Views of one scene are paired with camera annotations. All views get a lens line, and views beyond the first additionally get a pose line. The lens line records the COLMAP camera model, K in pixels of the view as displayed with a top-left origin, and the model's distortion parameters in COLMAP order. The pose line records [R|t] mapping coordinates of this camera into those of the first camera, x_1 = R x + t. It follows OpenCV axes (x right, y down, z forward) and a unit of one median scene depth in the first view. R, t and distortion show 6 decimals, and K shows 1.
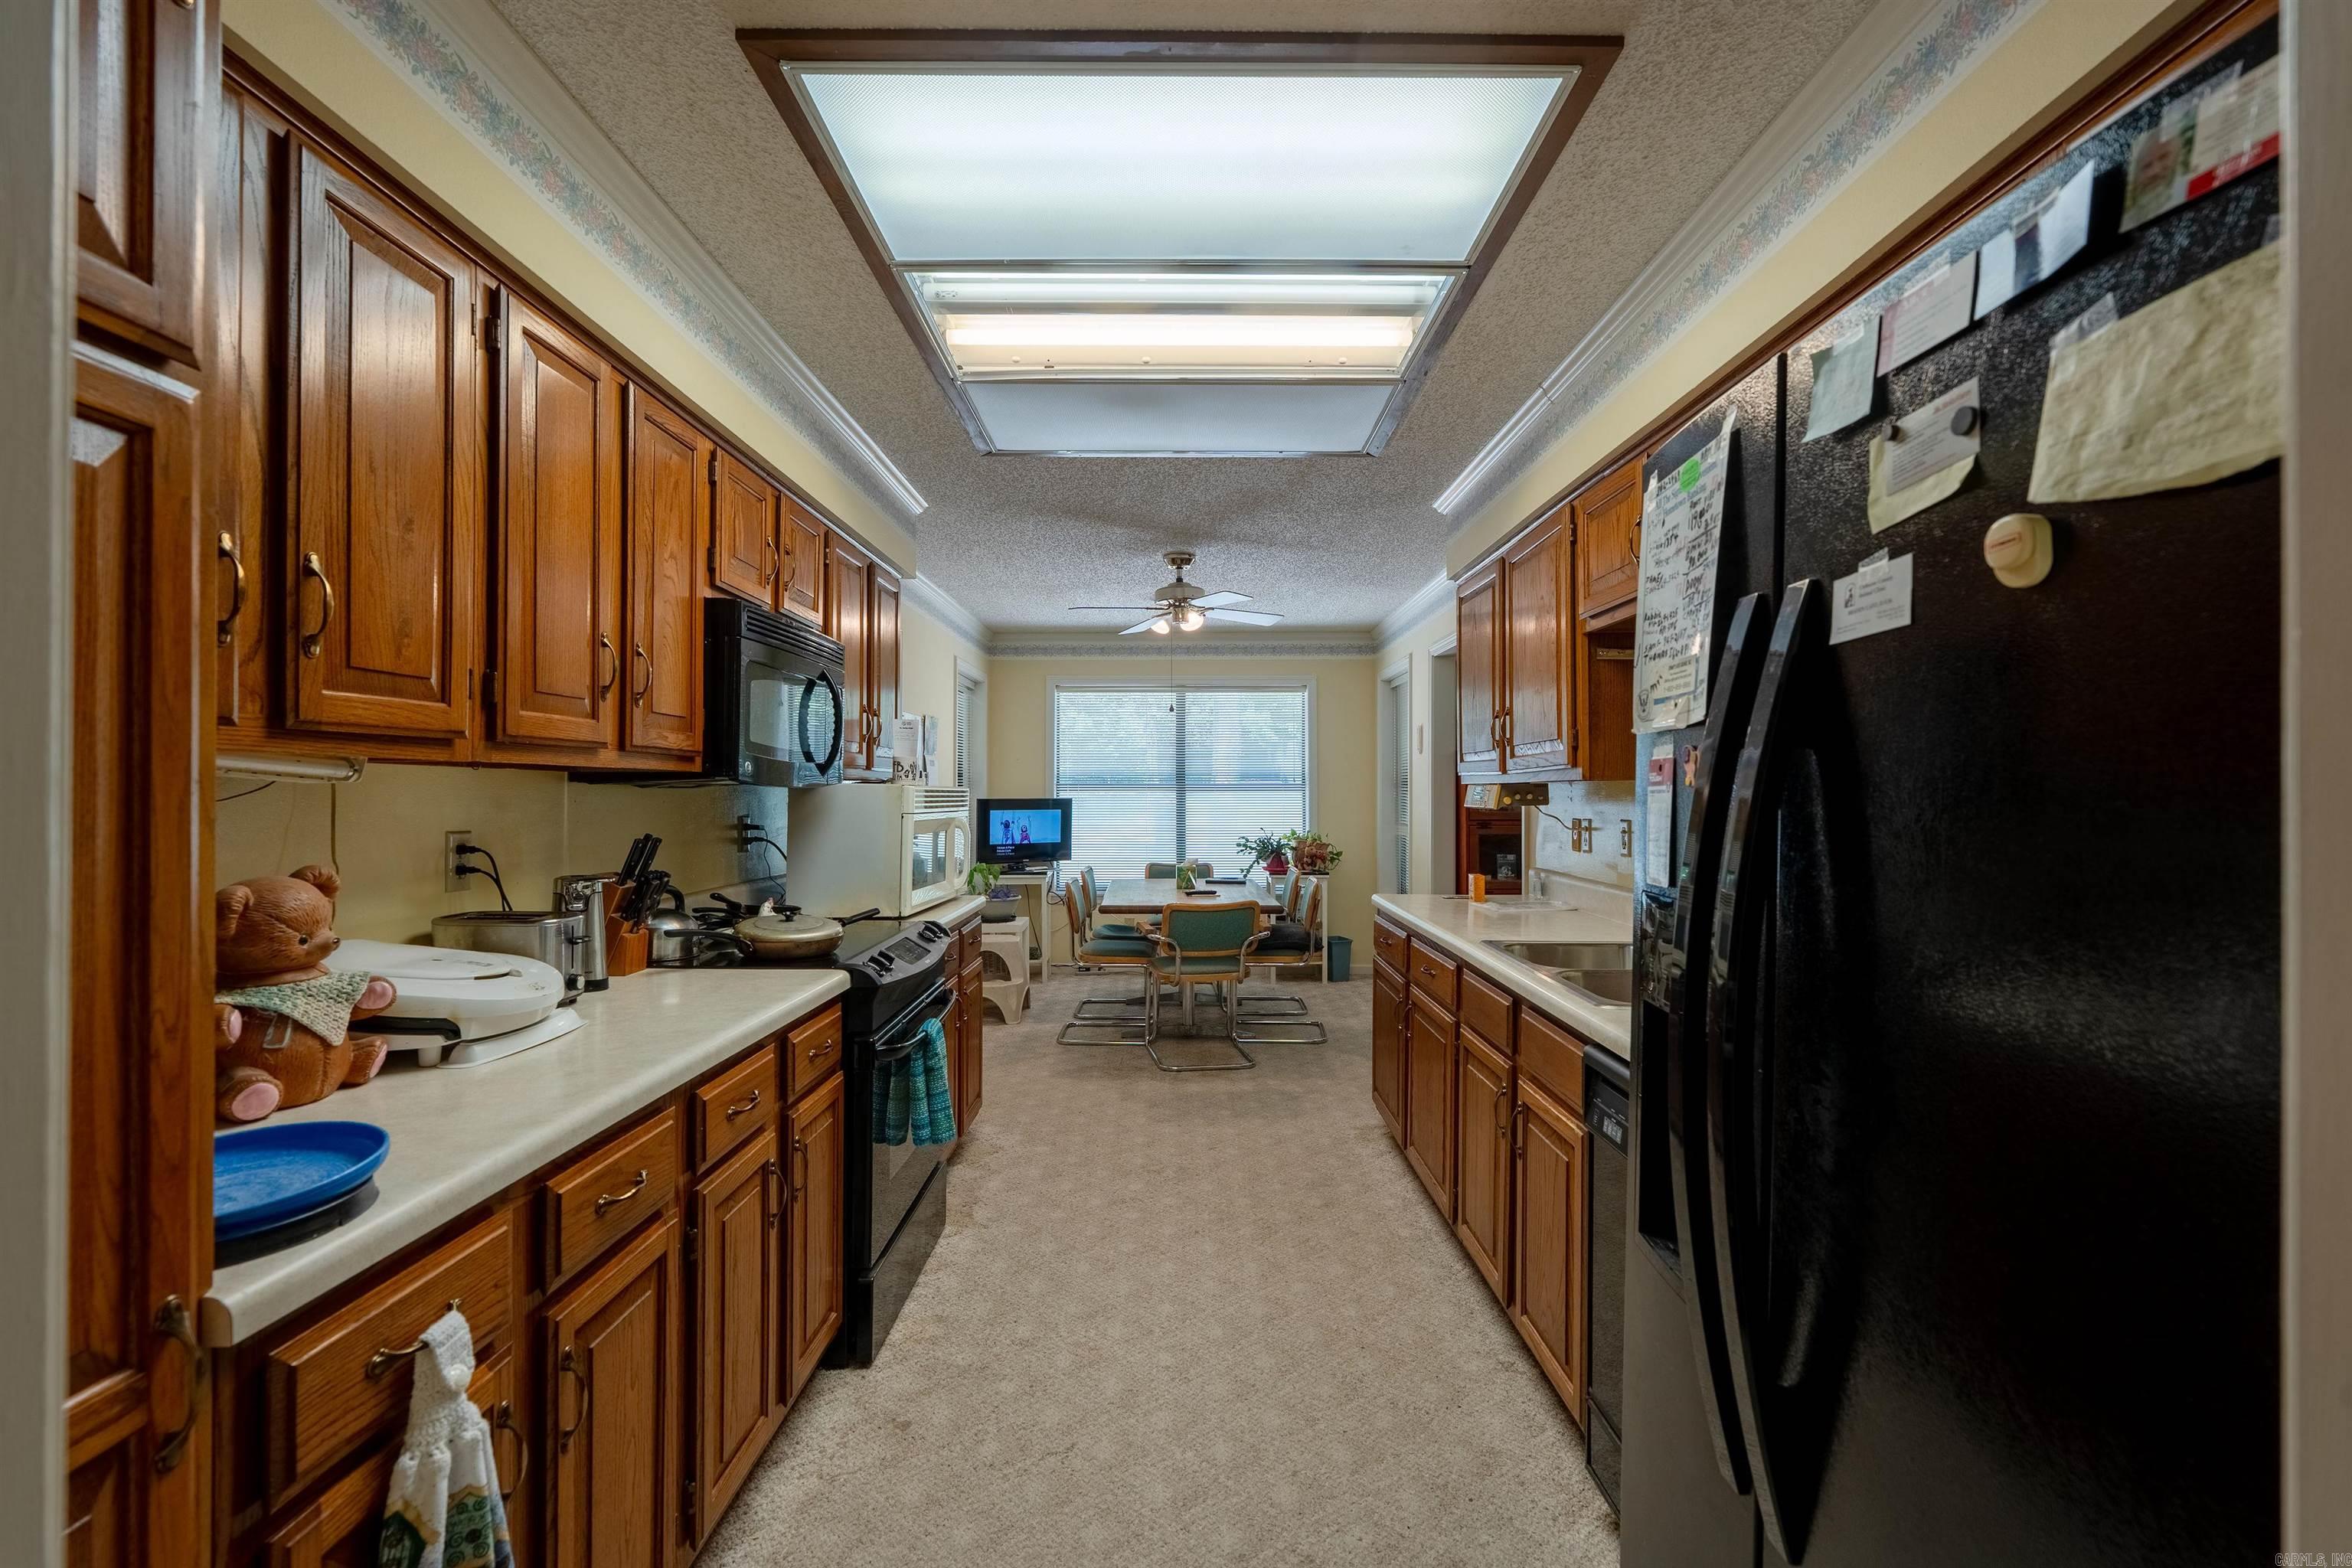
lens RADIAL K [[1053.9, 0, 1162.7], [0, 1053.9, 789.5], [0, 0, 1]] dist [-0.005205, 0.002035]
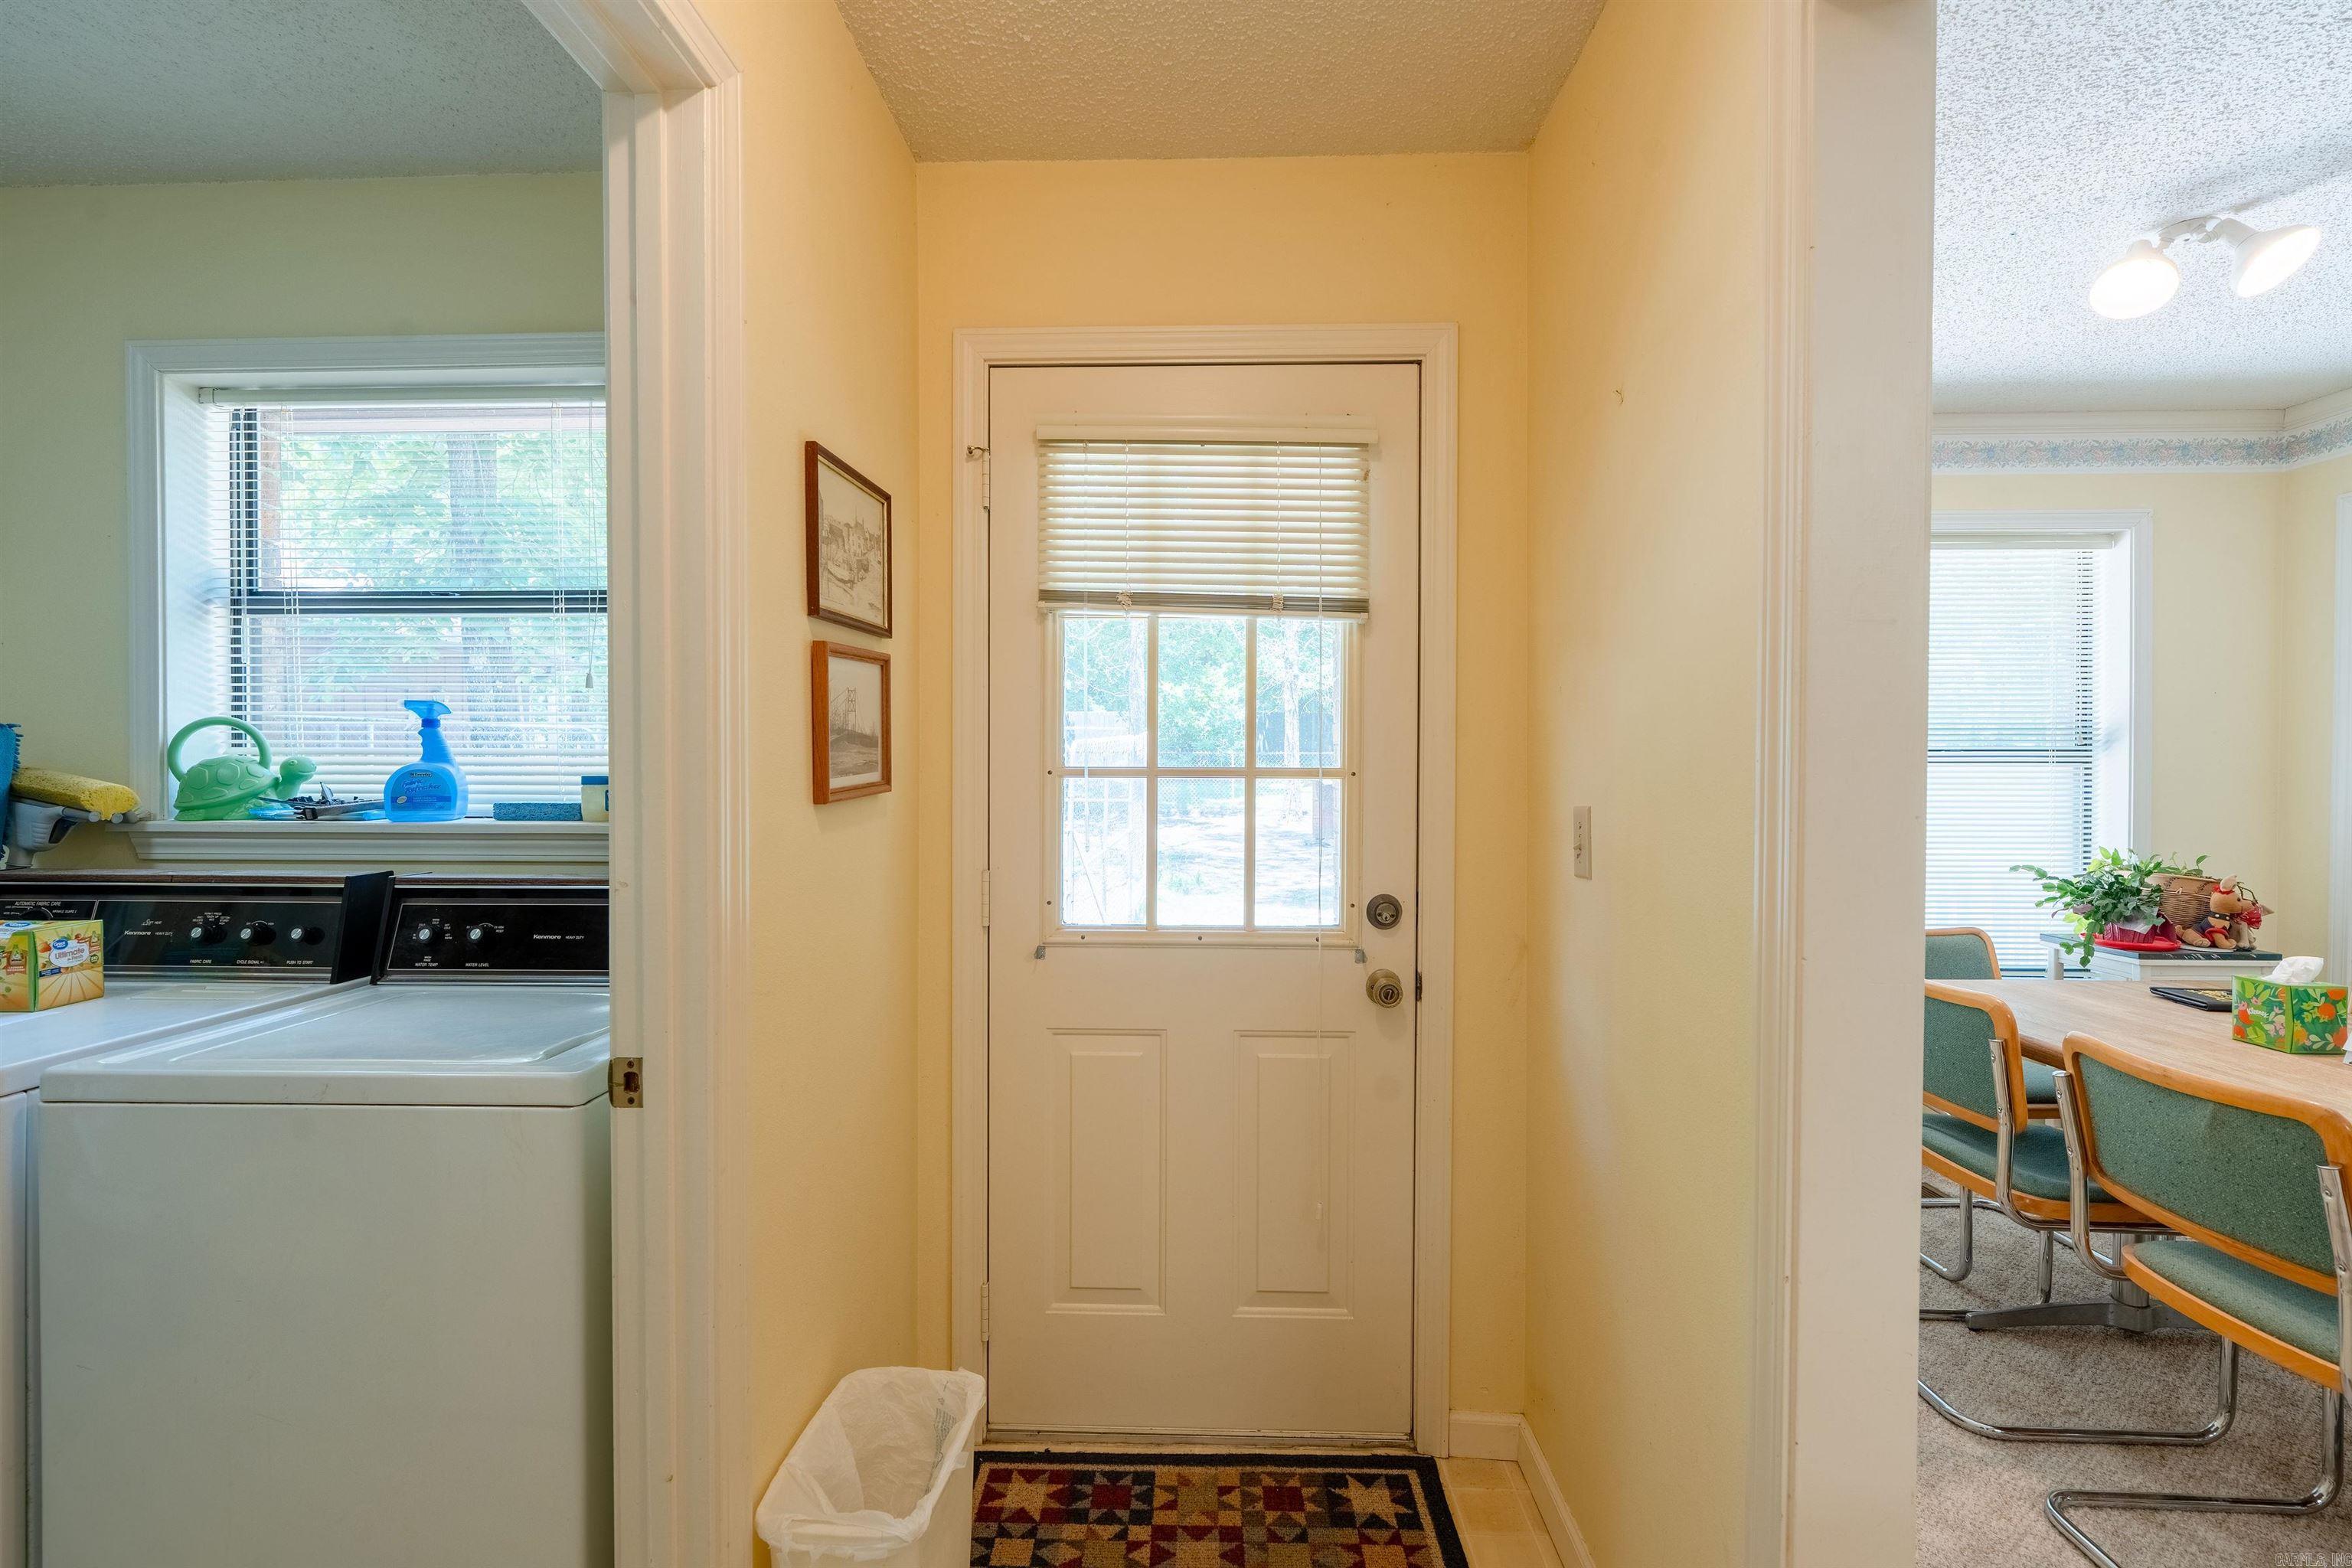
lens RADIAL K [[1053.9, 0, 1171.5], [0, 1053.9, 781.2], [0, 0, 1]] dist [-0.005205, 0.002035]
pose [[0.999825, 0.003100, -0.018464, -0.281286], [-0.002873, 0.999920, 0.012328, 0.004910], [0.018500, -0.012273, 0.999754, 0.566723]]
